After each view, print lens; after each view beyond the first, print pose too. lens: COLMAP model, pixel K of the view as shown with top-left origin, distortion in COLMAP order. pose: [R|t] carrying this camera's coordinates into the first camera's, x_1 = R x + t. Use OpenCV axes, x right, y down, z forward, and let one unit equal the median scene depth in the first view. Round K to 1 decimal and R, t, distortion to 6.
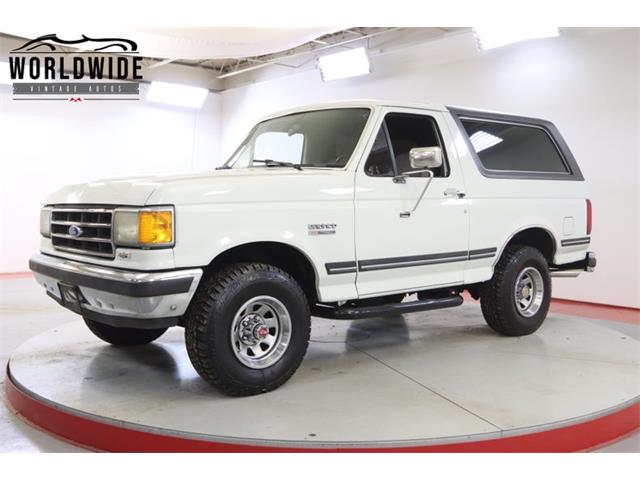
lens RADIAL K [[658.2, 0, 320.0], [0, 658.2, 240.0], [0, 0, 1]] dist [-0.051059, 0.018962]
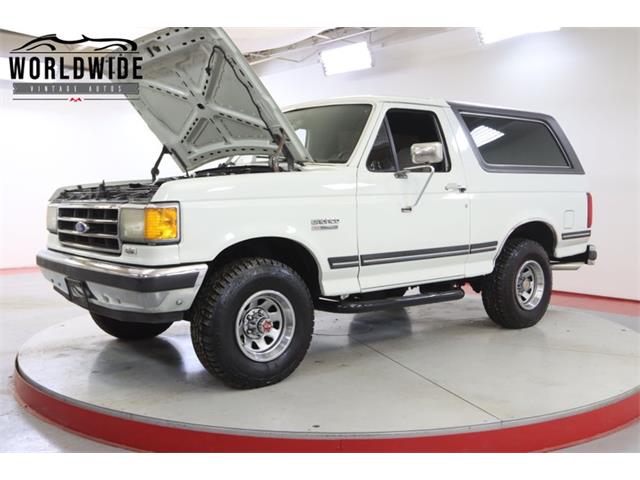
lens RADIAL K [[658.2, 0, 320.0], [0, 658.2, 240.0], [0, 0, 1]] dist [-0.051059, 0.018962]
pose [[0.999978, -0.004692, -0.004668, 0.000418], [0.004739, 0.999937, 0.010221, -0.002518], [0.004619, -0.010243, 0.999937, -0.014605]]
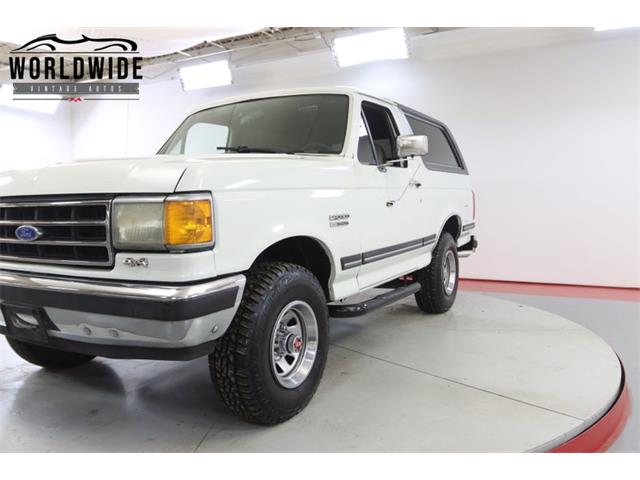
lens RADIAL K [[511.5, 0, 320.0], [0, 511.5, 240.0], [0, 0, 1]] dist [-0.065539, 0.004063]
pose [[0.933454, -0.042267, 0.356197, -0.257691], [0.036972, 0.999081, 0.021663, -0.005298], [-0.356785, -0.007052, 0.934160, 0.342208]]
